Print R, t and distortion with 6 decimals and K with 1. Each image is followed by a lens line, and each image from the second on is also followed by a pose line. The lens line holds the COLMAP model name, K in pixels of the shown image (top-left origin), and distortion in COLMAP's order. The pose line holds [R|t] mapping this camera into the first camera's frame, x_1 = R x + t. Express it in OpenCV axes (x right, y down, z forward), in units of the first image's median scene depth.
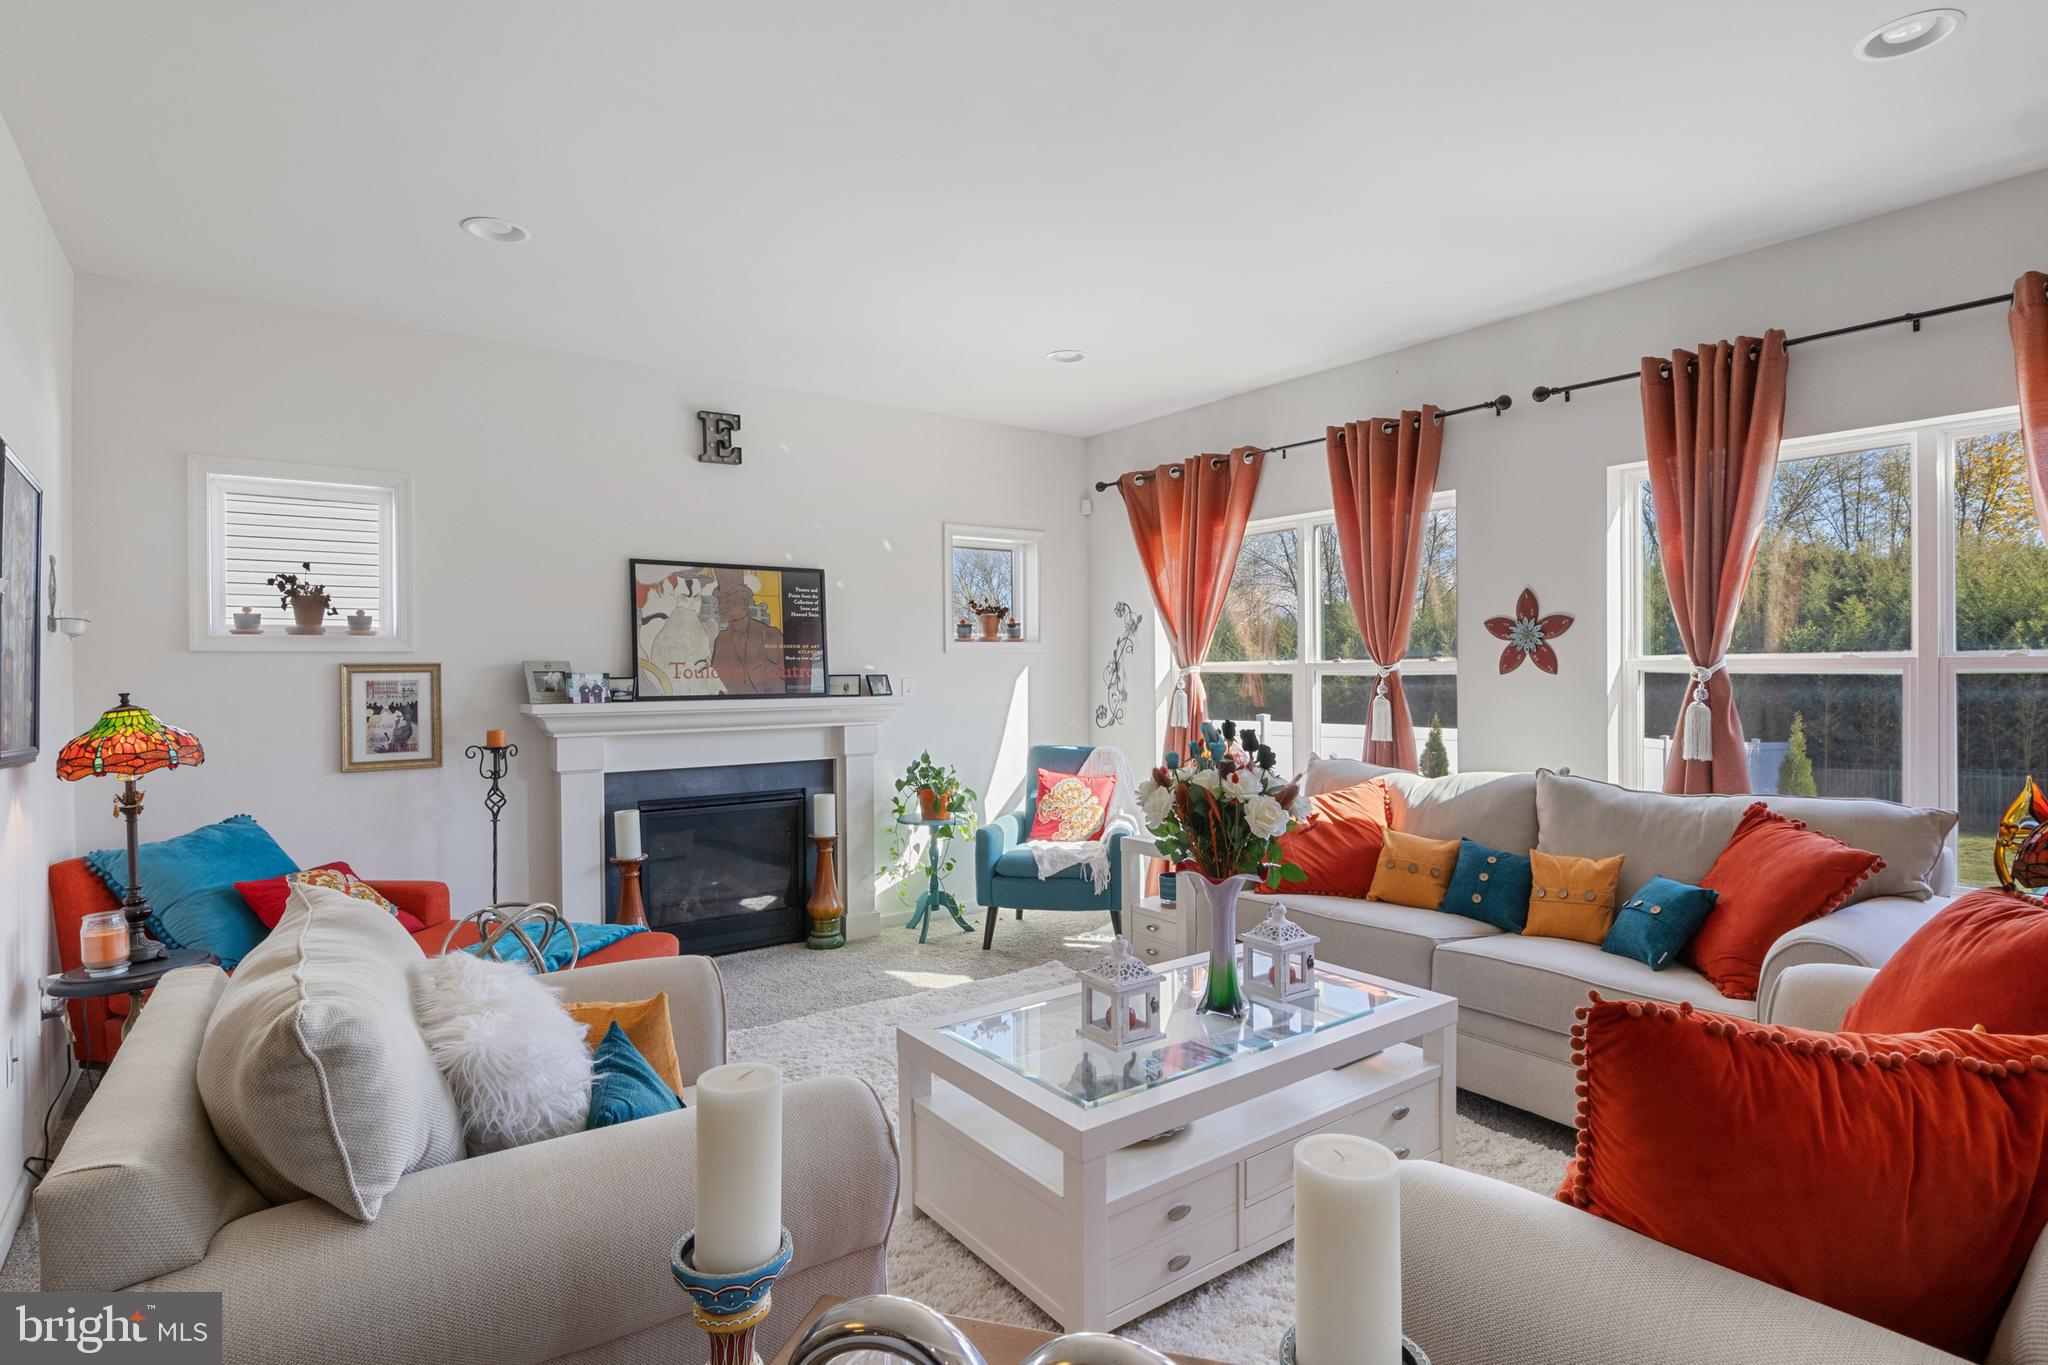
lens RADIAL K [[1027.3, 0, 1022.3], [0, 1027.3, 674.0], [0, 0, 1]] dist [-0.011378, 0.003117]
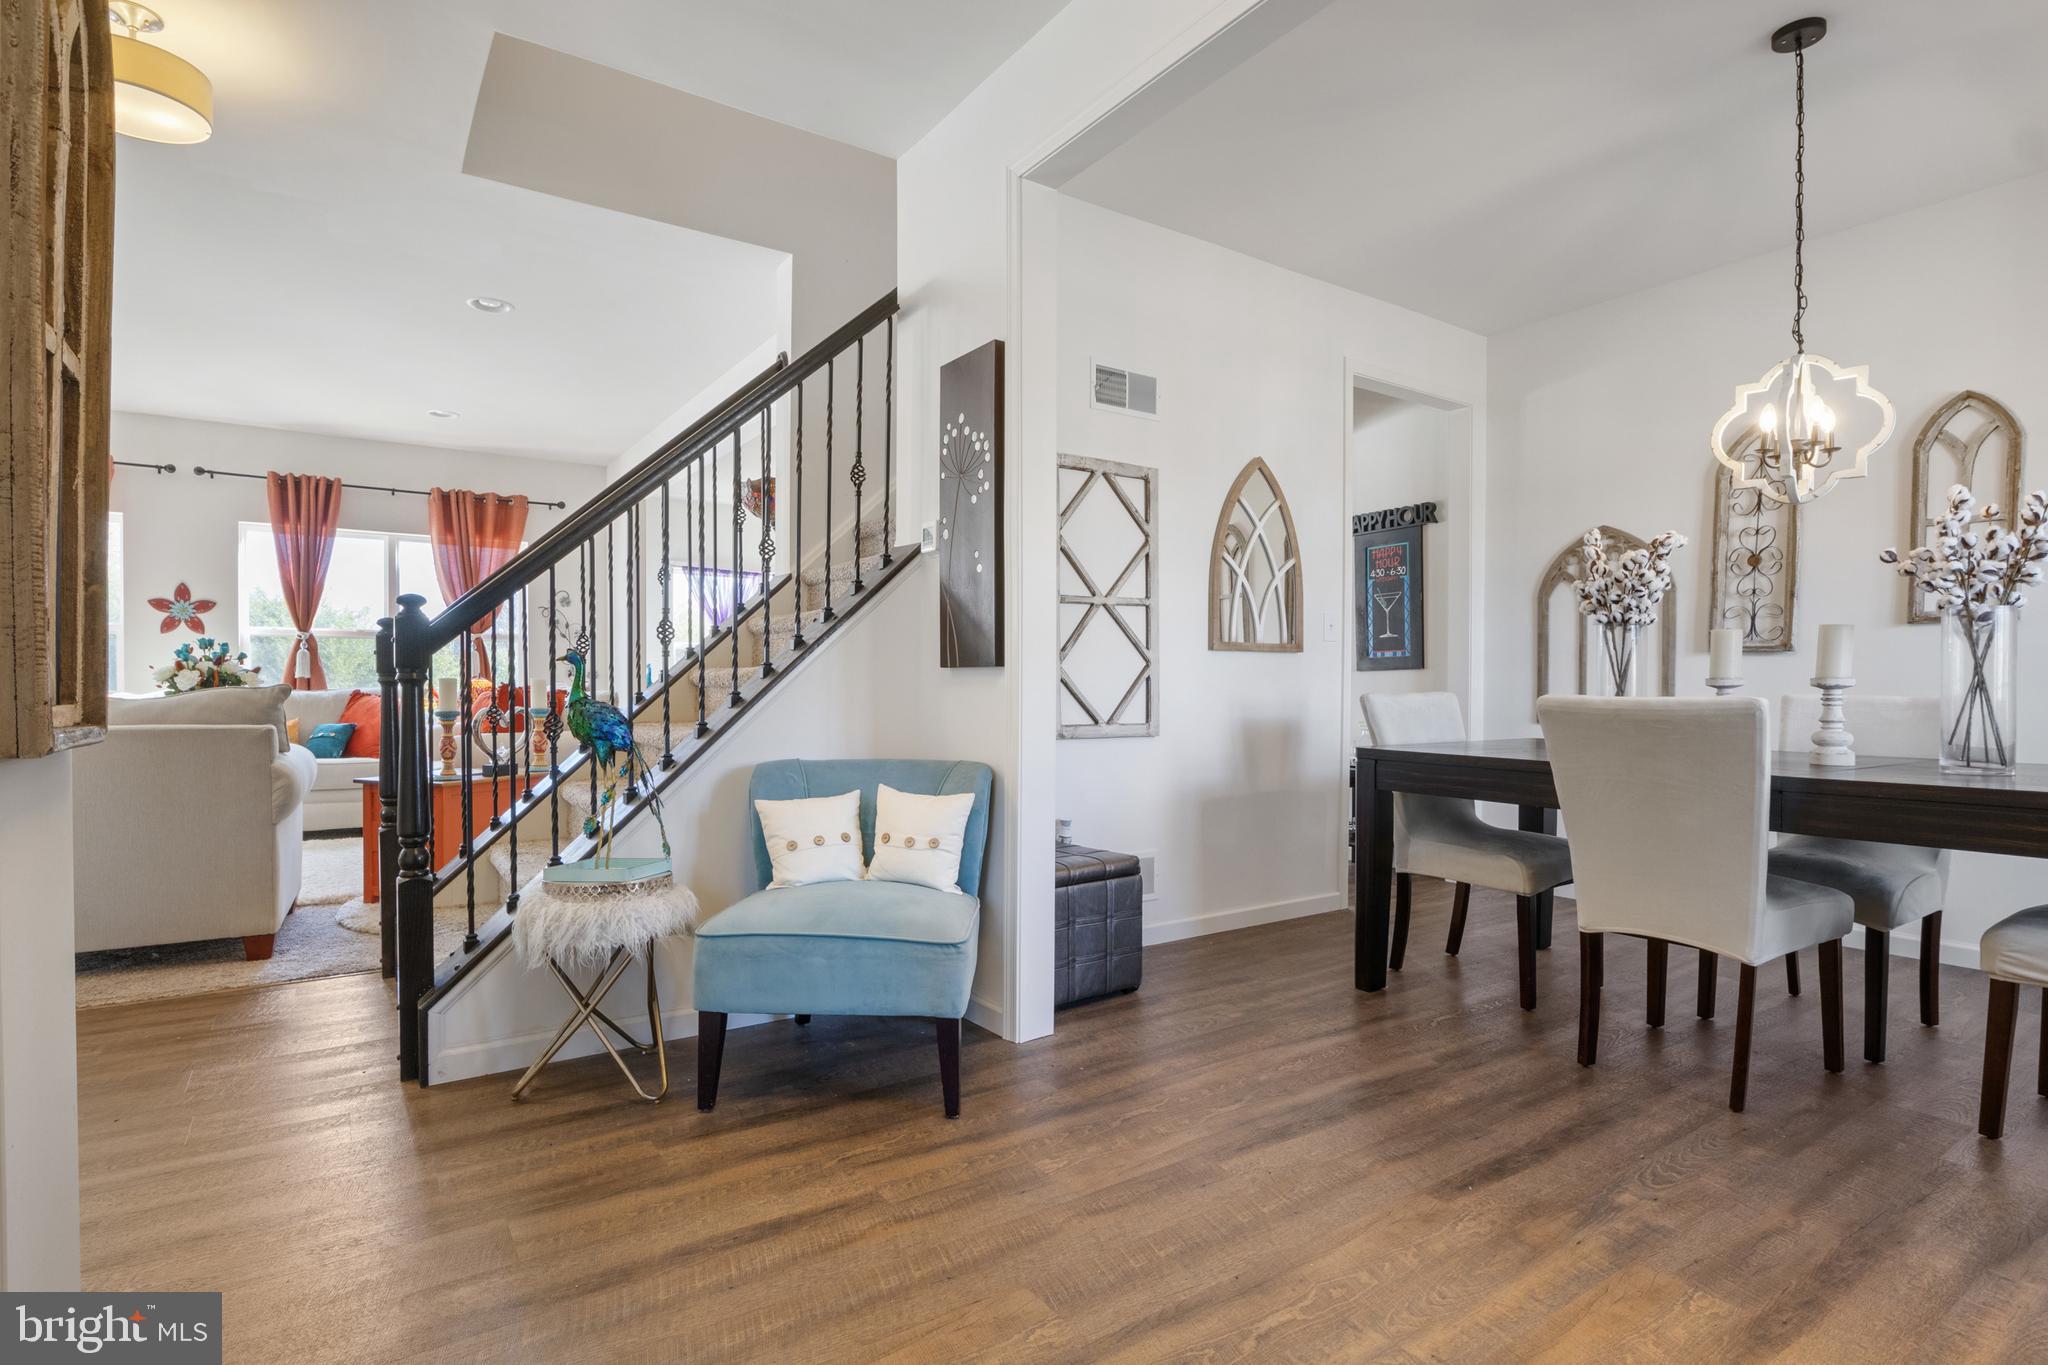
lens RADIAL K [[1027.3, 0, 1017.7], [0, 1027.3, 693.0], [0, 0, 1]] dist [-0.011378, 0.003117]
pose [[0.042649, 0.004307, 0.999081, -0.920635], [0.002689, 0.999987, -0.004426, 0.089149], [-0.999086, 0.002875, 0.042637, -0.358008]]
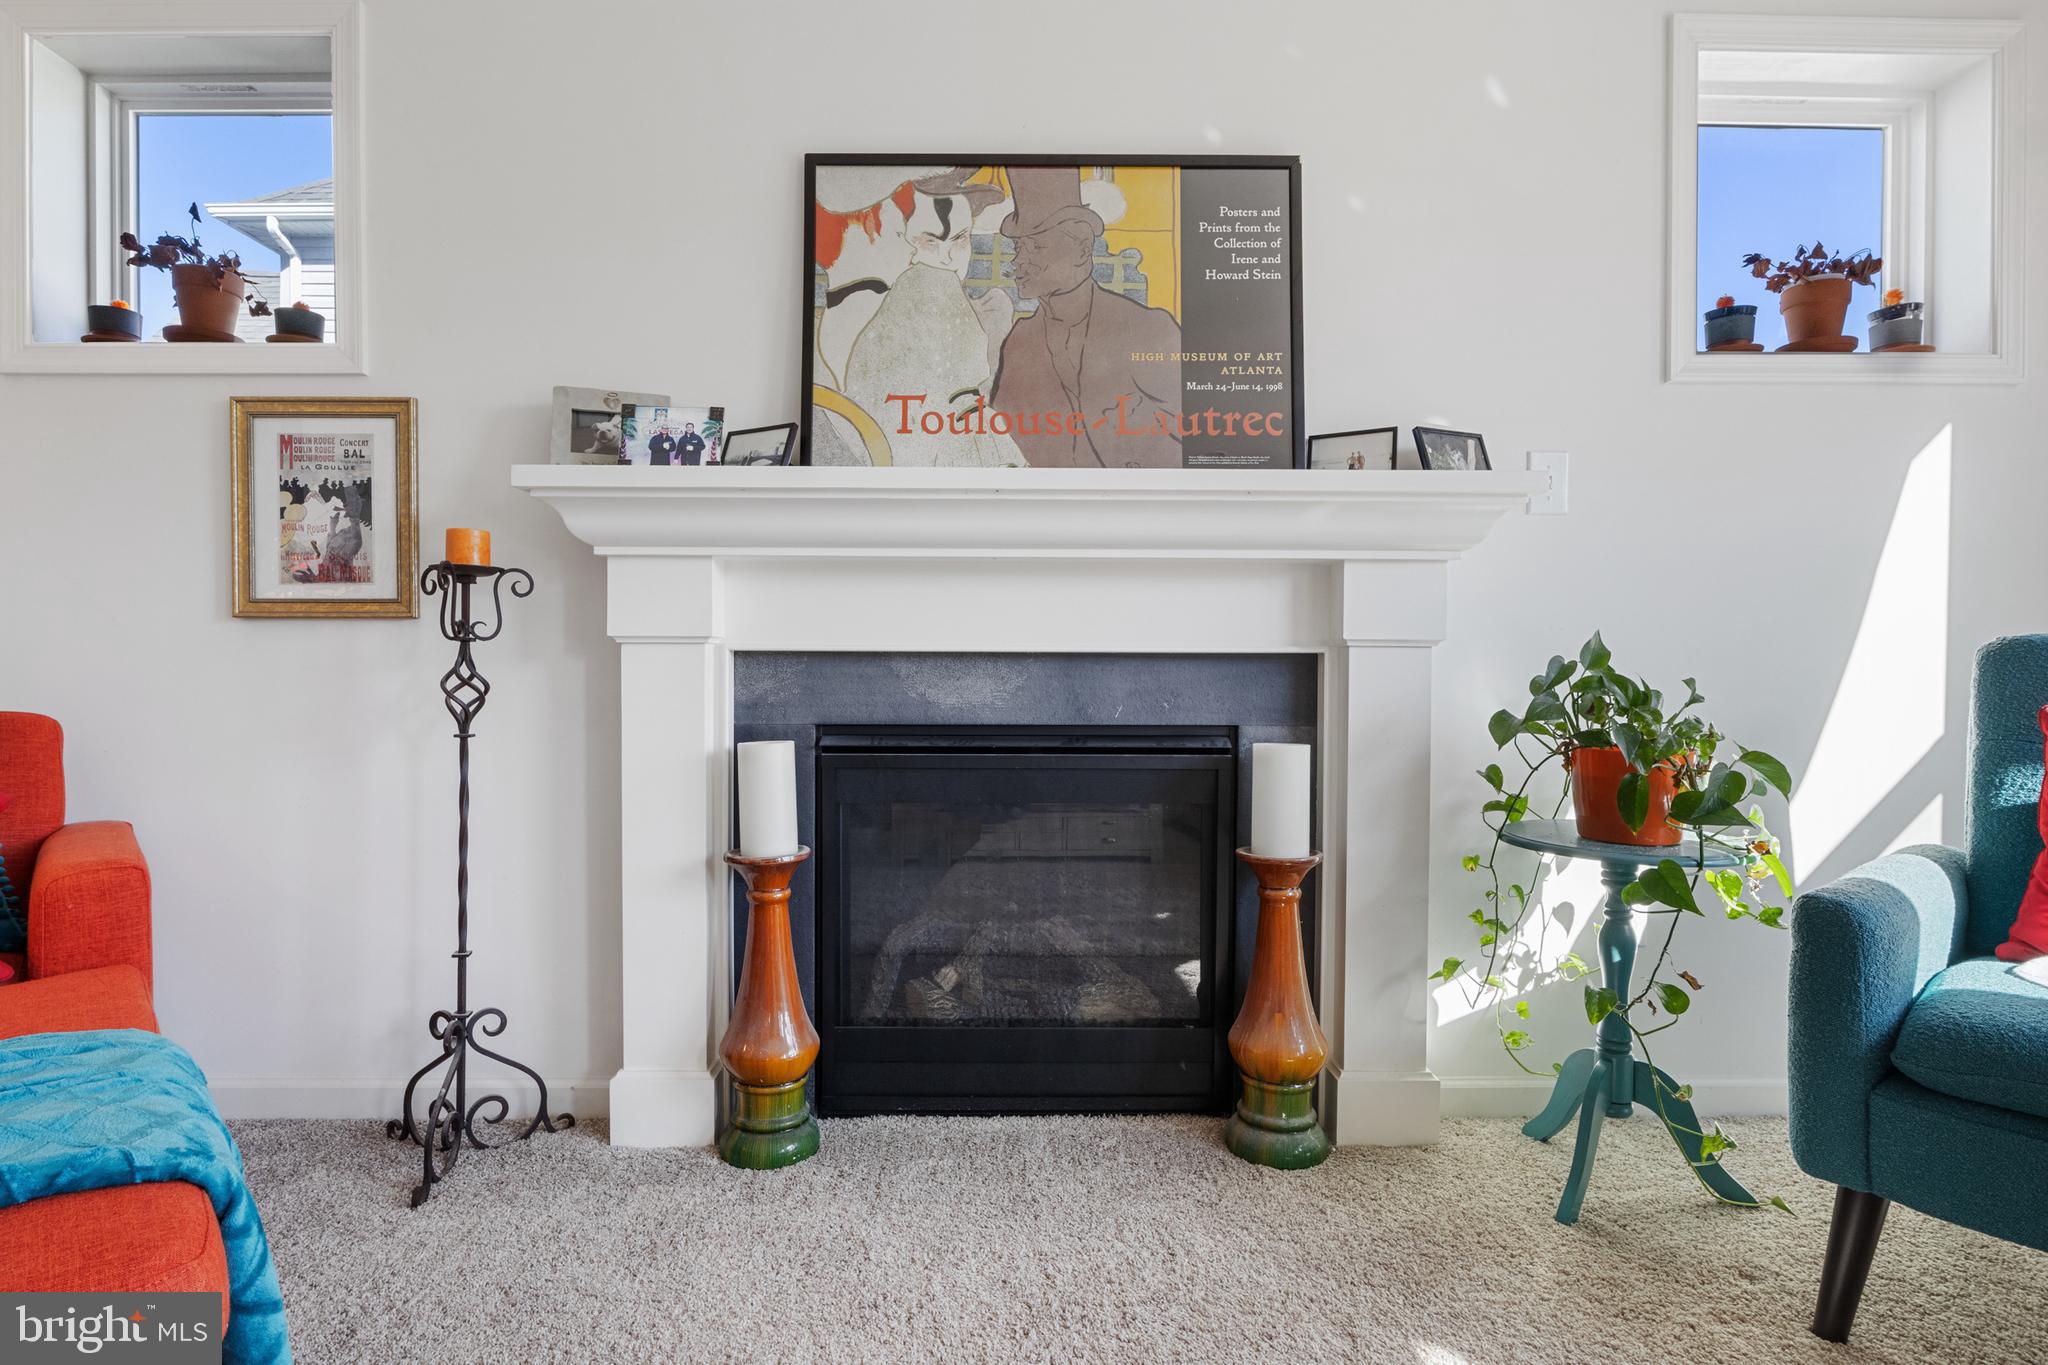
lens RADIAL K [[1027.3, 0, 998.9], [0, 1027.3, 693.5], [0, 0, 1]] dist [-0.011378, 0.003117]
pose [[0.804981, 0.021257, -0.592920, -0.055886], [-0.011719, 0.999733, 0.019933, 0.094701], [0.593185, -0.009097, 0.805015, 0.651881]]
